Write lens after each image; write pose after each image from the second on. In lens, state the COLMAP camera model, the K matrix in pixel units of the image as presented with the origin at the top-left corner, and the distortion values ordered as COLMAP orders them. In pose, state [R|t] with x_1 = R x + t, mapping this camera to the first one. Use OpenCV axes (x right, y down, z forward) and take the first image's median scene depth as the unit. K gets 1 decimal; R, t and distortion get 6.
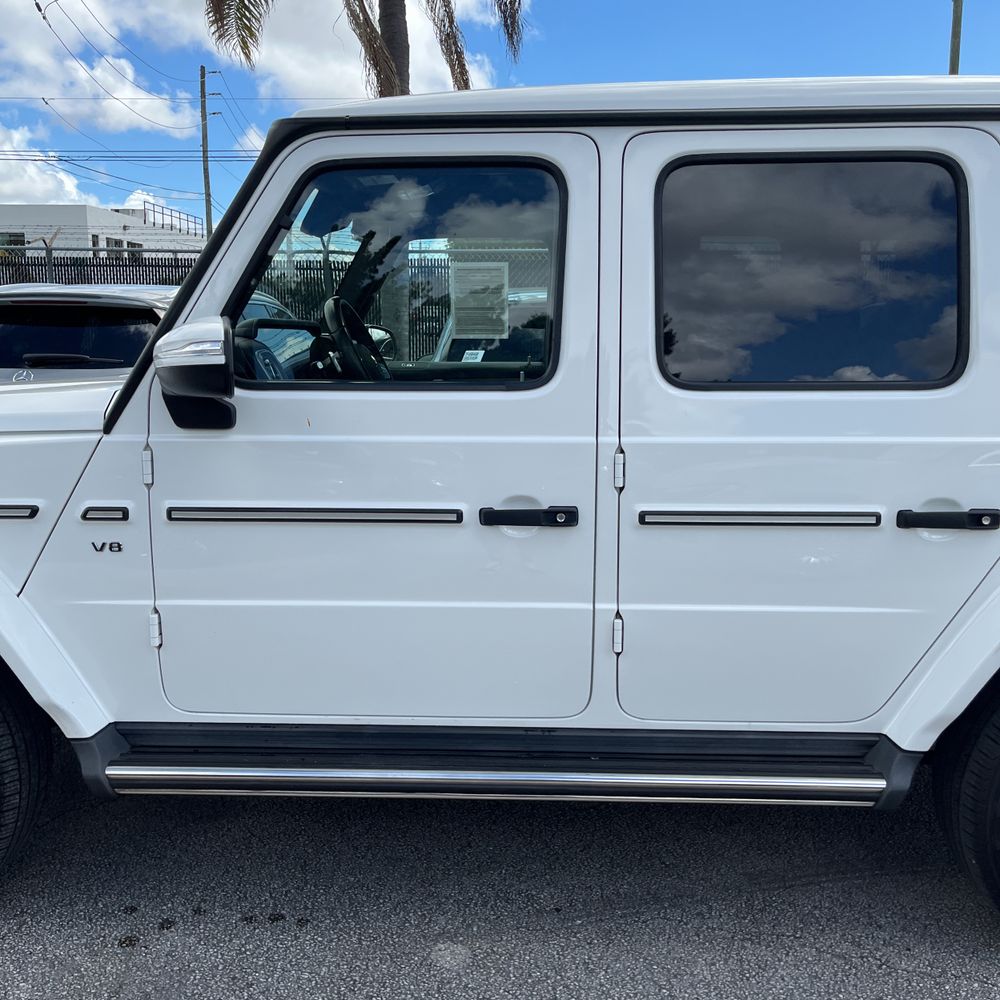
lens RADIAL K [[1016.5, 0, 494.5], [0, 1016.5, 498.7], [0, 0, 1]] dist [0.020142, -0.012490]
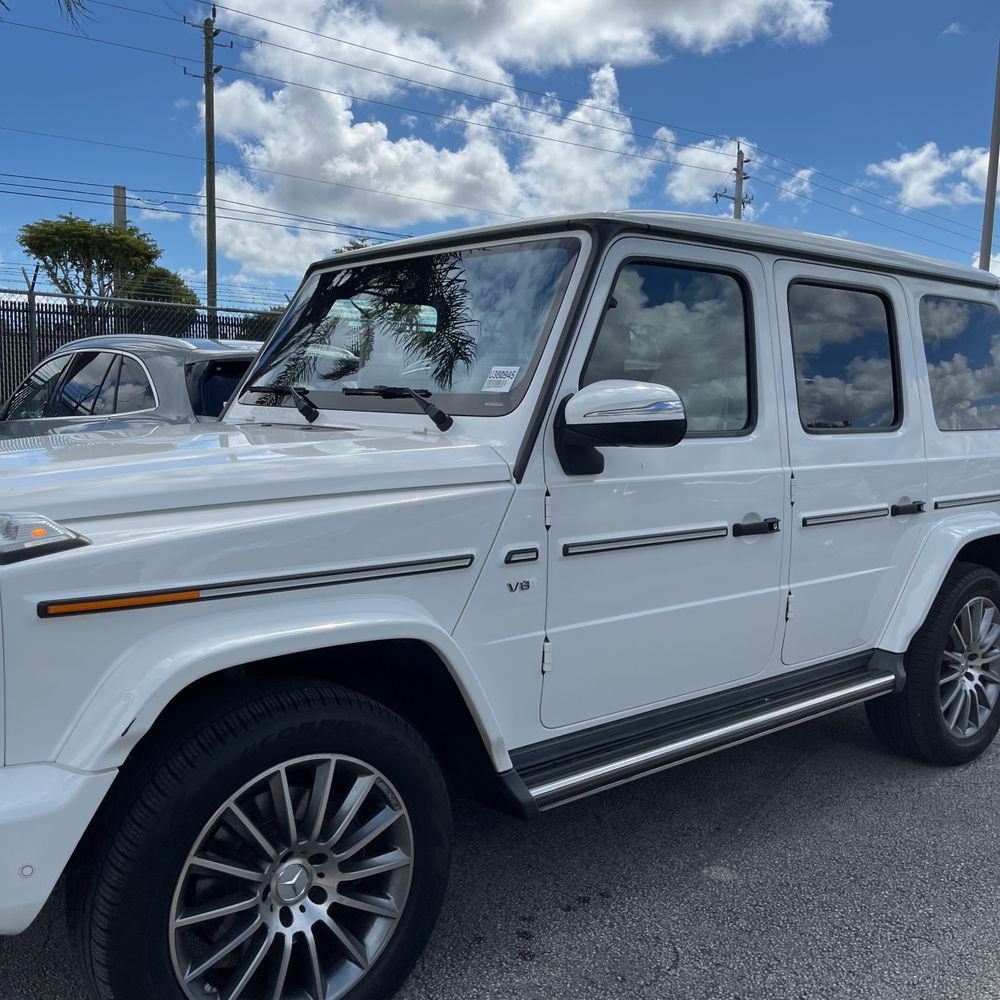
lens RADIAL K [[1020.7, 0, 503.1], [0, 1020.7, 507.8], [0, 0, 1]] dist [0.027803, -0.007917]
pose [[0.736016, -0.064361, 0.673898, -1.097417], [0.090342, 0.995904, -0.003555, -0.033433], [-0.670909, 0.063498, 0.738816, 0.196460]]
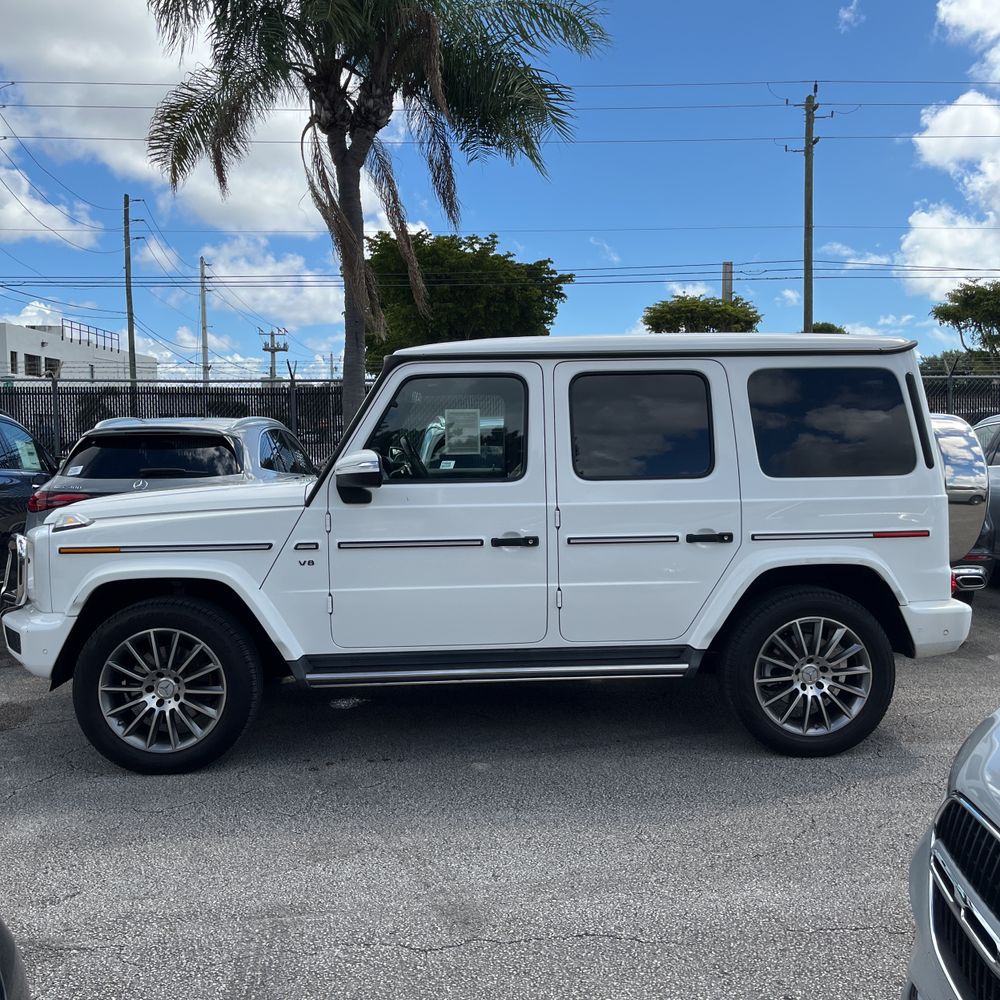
lens RADIAL K [[1037.8, 0, 513.6], [0, 1037.8, 501.0], [0, 0, 1]] dist [0.019153, 0.008905]
pose [[0.994215, -0.020311, 0.105473, -0.183257], [0.030944, 0.994489, -0.100173, 0.140674], [-0.102857, 0.102857, 0.989364, -1.063279]]
